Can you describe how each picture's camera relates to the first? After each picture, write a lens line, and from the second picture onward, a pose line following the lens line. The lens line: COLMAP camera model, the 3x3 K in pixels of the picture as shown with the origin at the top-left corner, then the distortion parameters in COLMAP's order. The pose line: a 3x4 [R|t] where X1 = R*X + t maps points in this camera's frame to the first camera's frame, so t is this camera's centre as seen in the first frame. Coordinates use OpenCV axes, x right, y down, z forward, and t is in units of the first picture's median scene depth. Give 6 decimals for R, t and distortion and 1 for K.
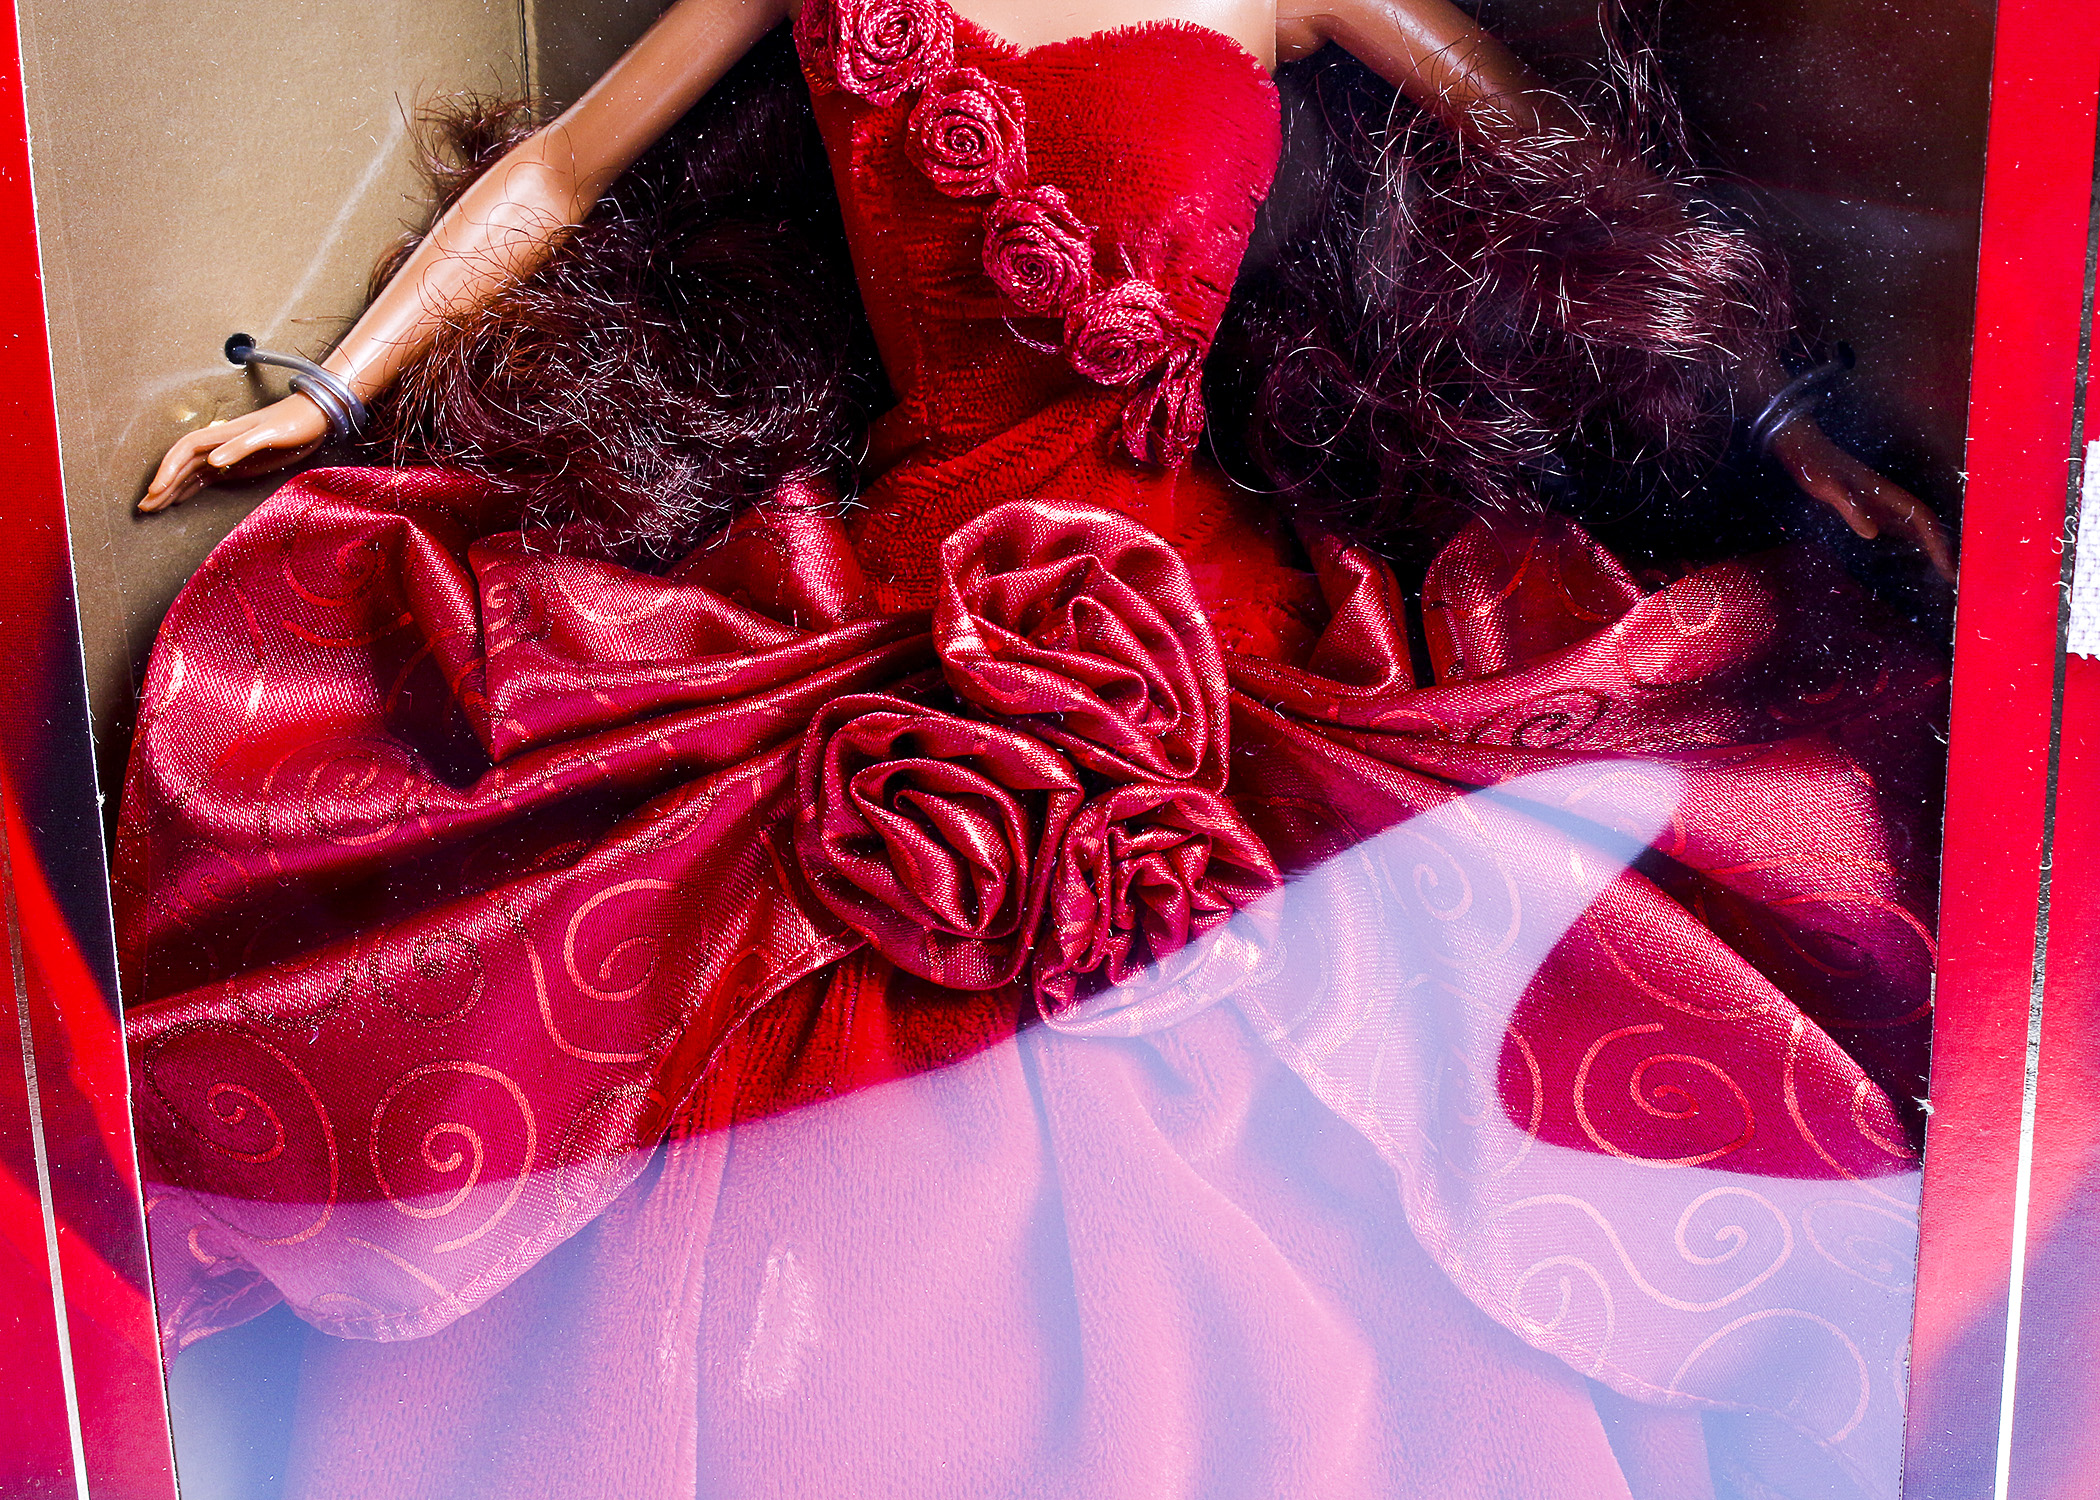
lens RADIAL K [[3650.0, 0, 928.5], [0, 3650.0, 594.5], [0, 0, 1]] dist [-0.015899, 0.245630]
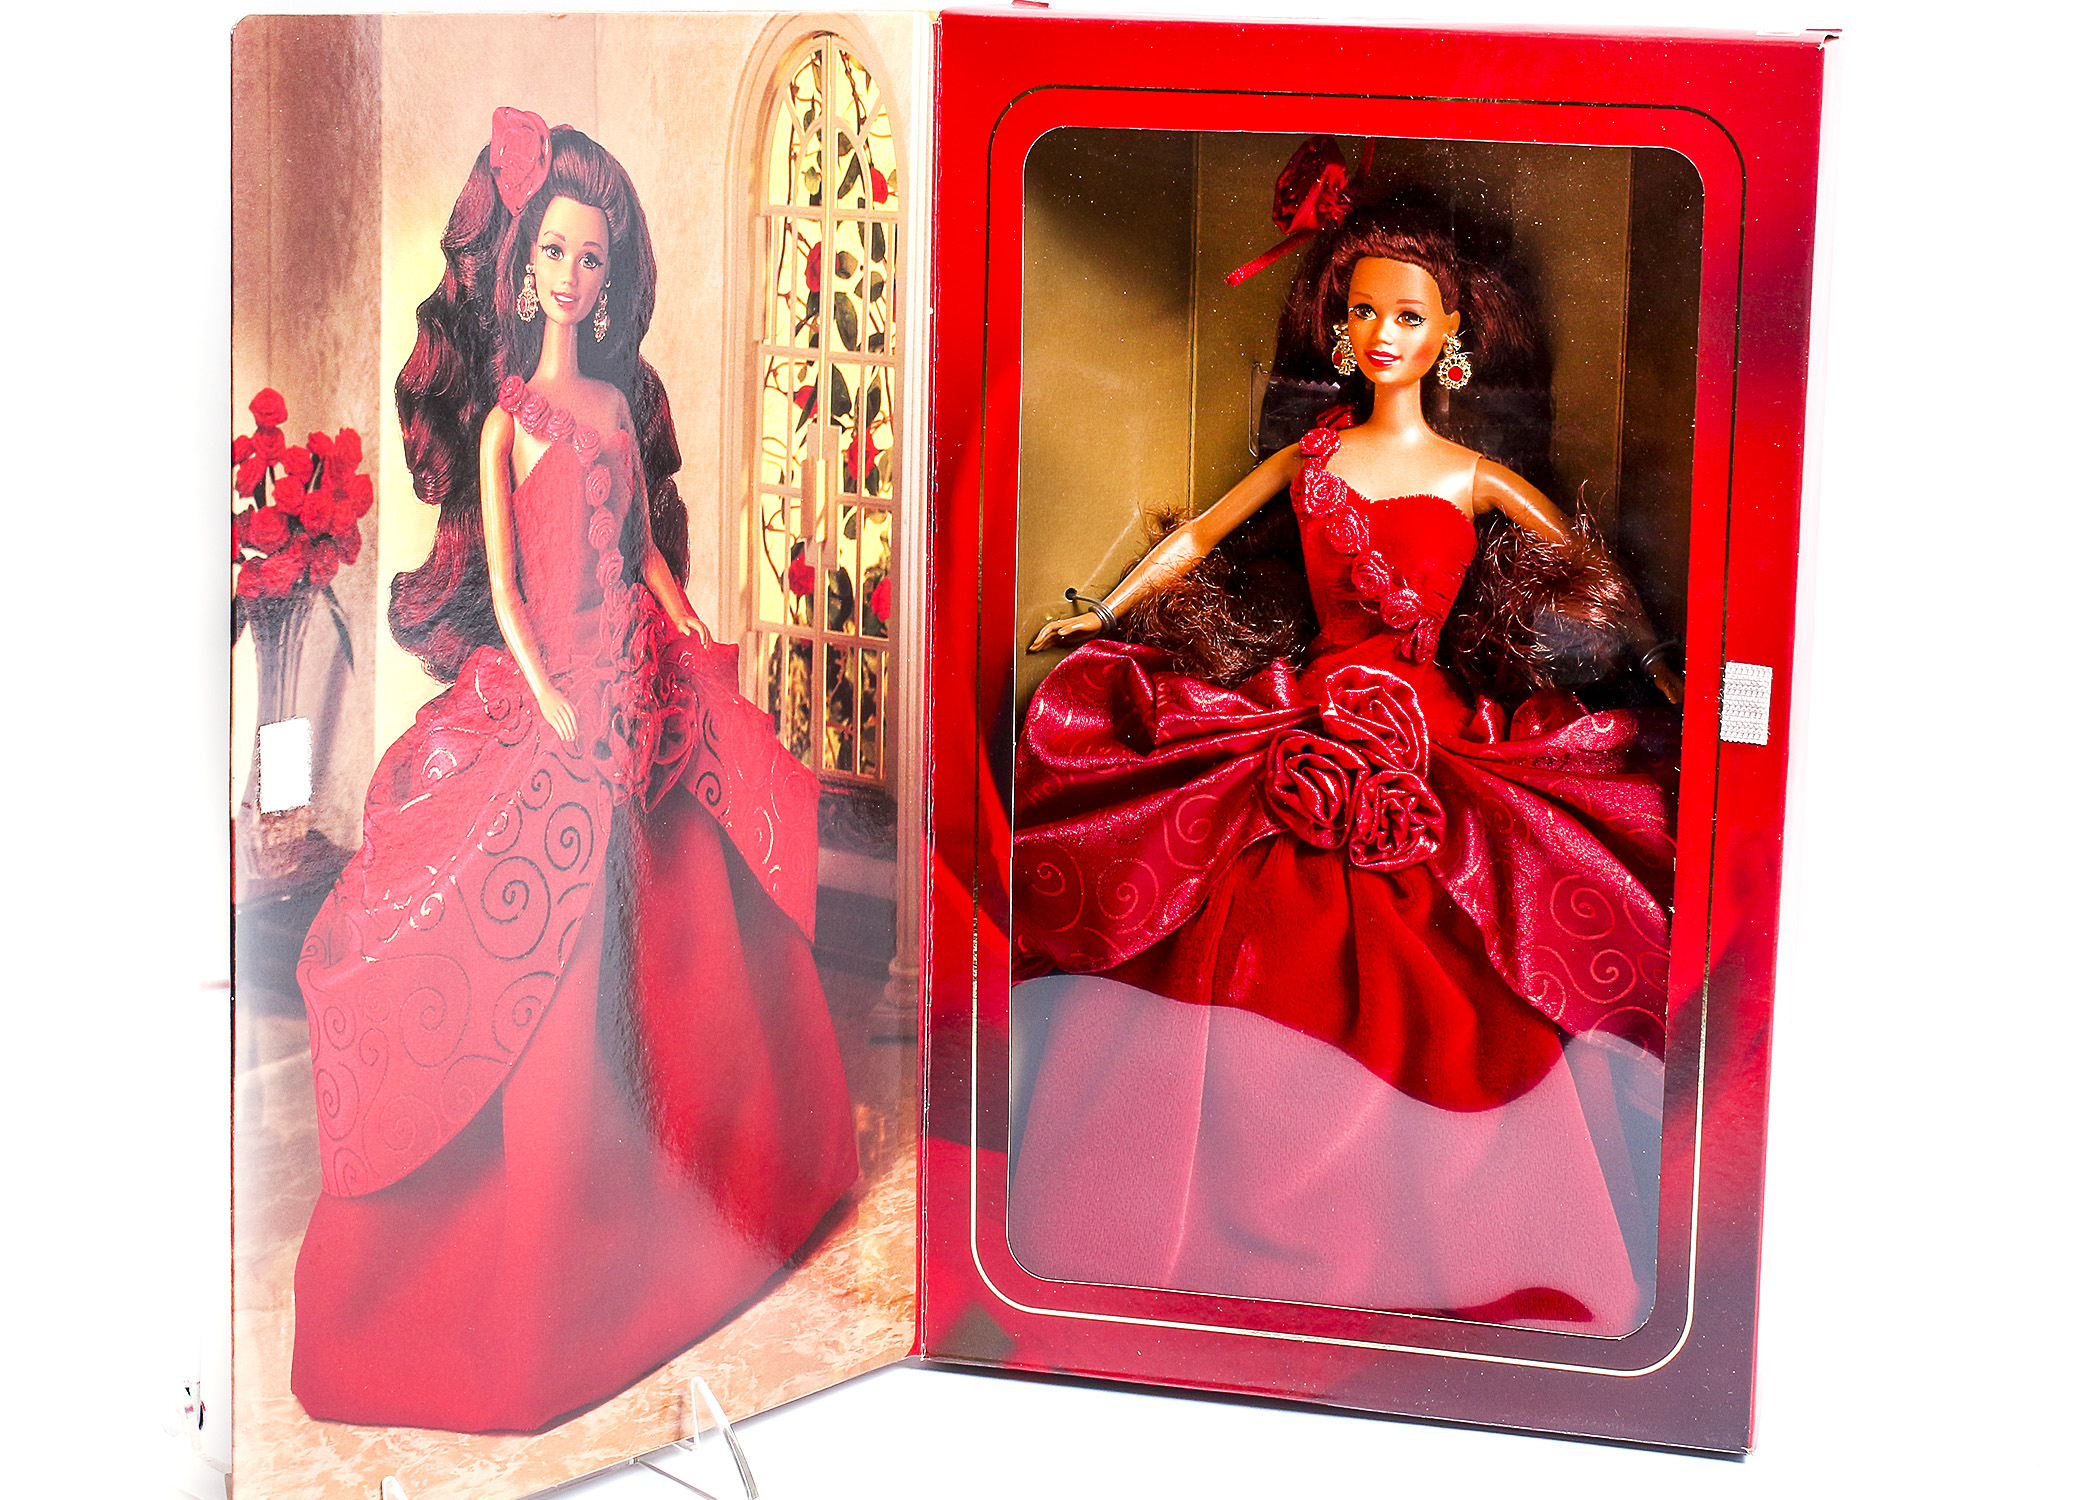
lens RADIAL K [[3650.0, 0, 928.5], [0, 3650.0, 594.5], [0, 0, 1]] dist [-0.015899, 0.245630]
pose [[0.982273, 0.073467, -0.172459, 0.174221], [-0.093748, 0.989213, -0.112556, 0.255028], [0.162330, 0.126728, 0.978565, -1.695414]]
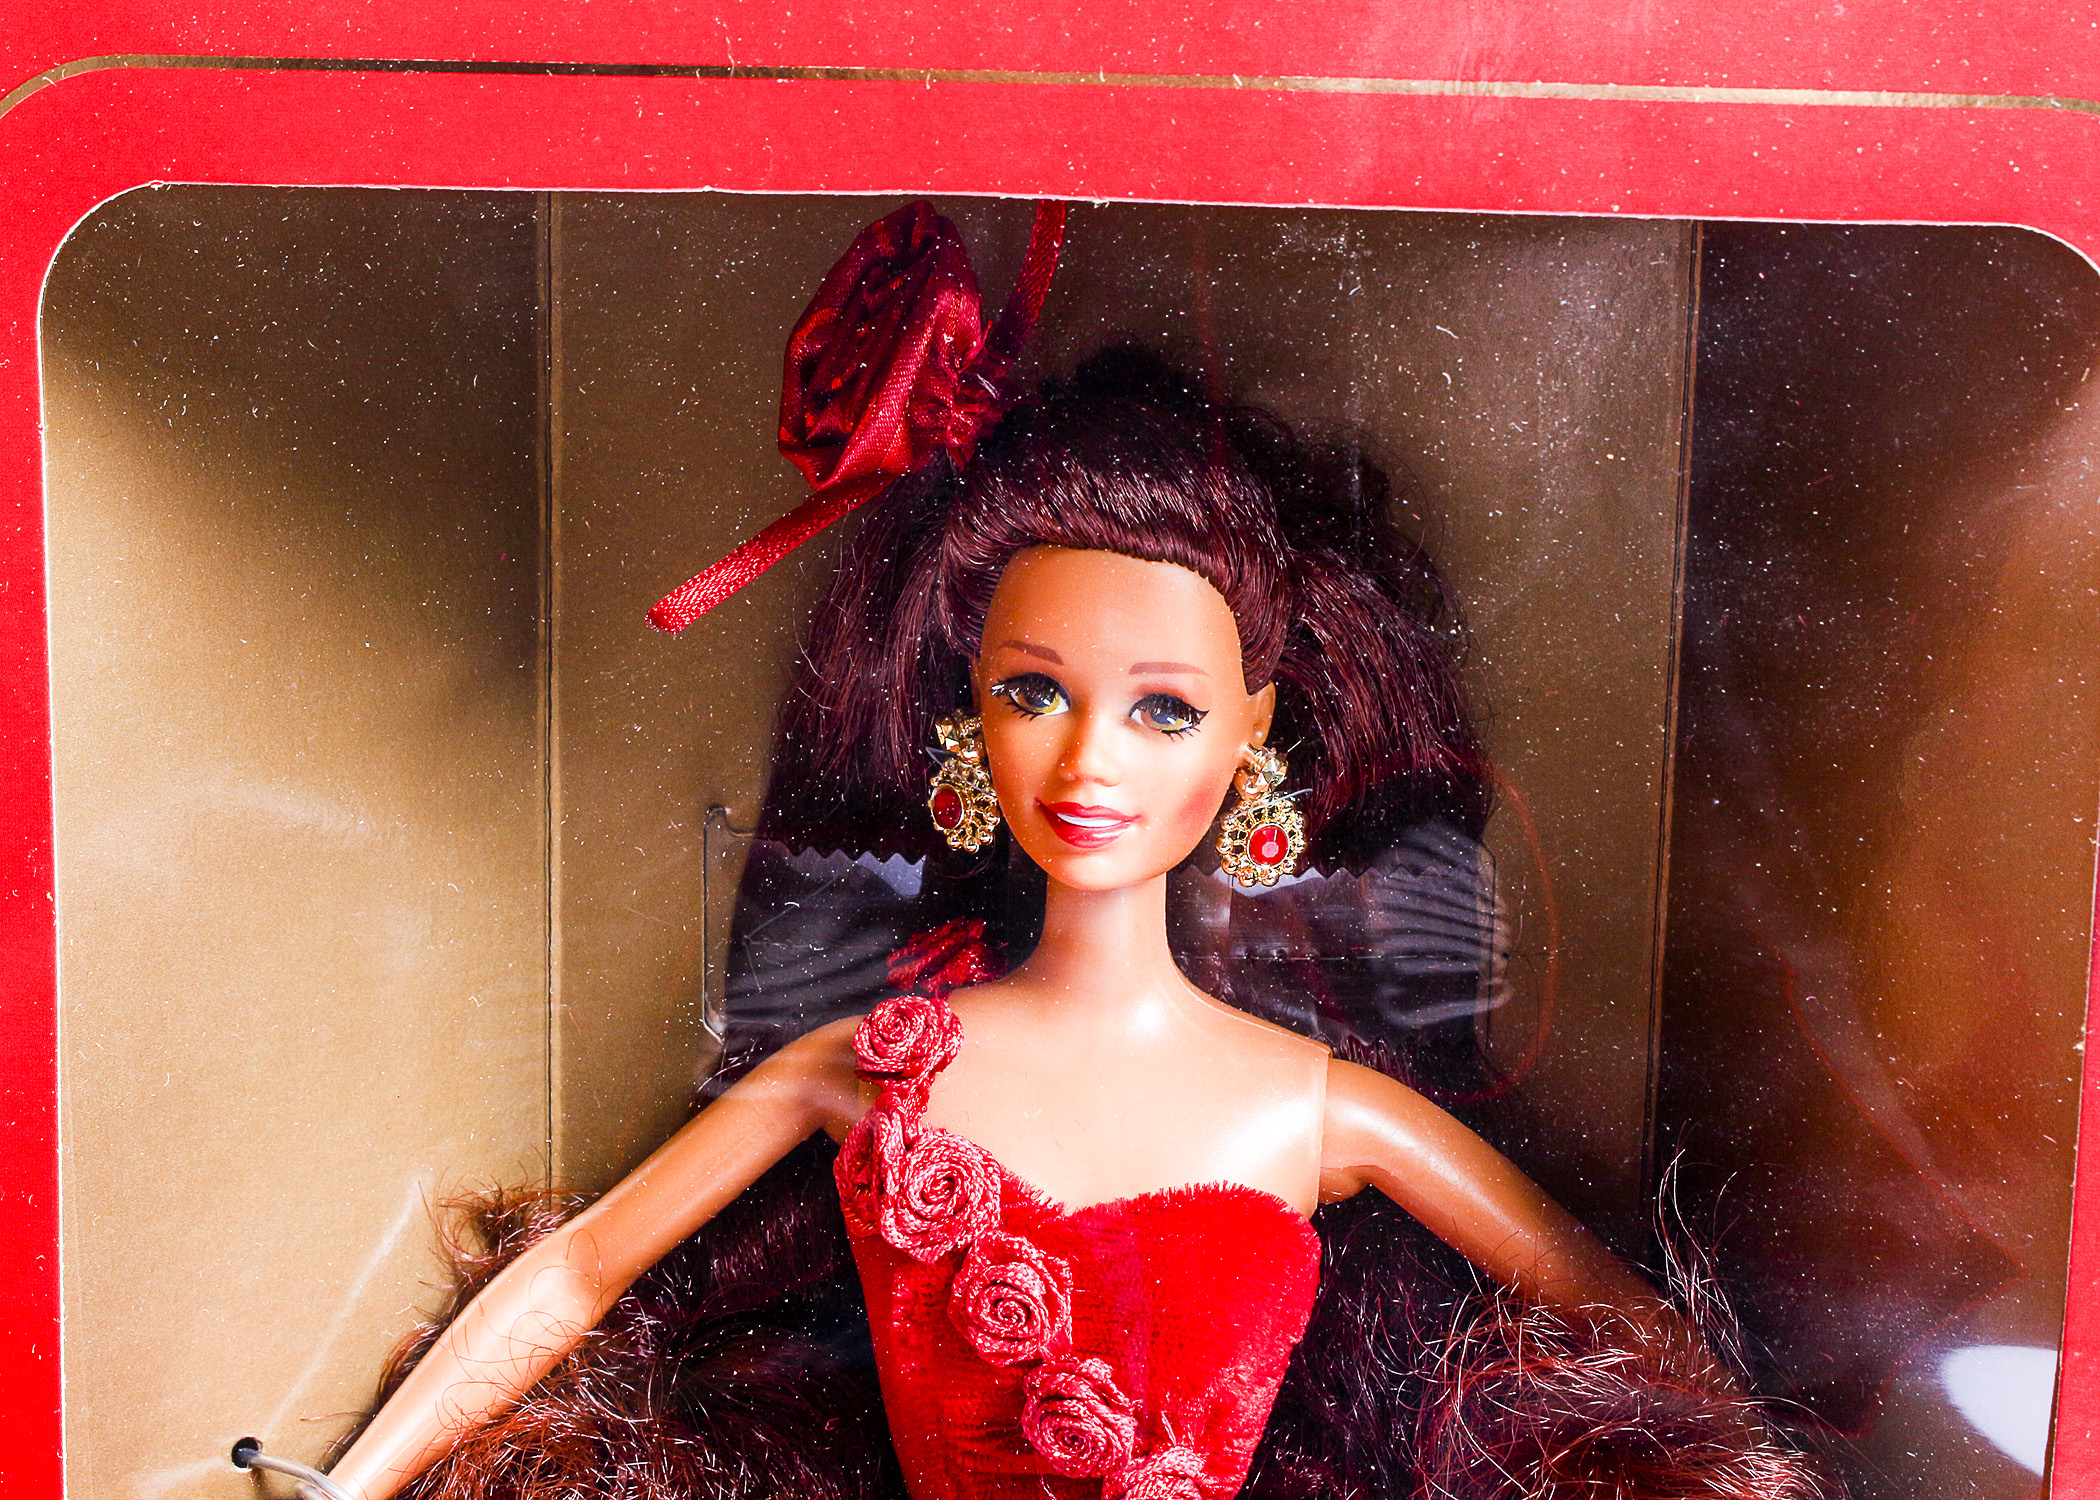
lens RADIAL K [[3650.0, 0, 928.5], [0, 3650.0, 594.5], [0, 0, 1]] dist [-0.015899, 0.245630]
pose [[0.998943, 0.036789, 0.027560, -0.045560], [-0.031957, 0.986774, -0.158922, -0.154920], [-0.033042, 0.157873, 0.986906, -0.002166]]
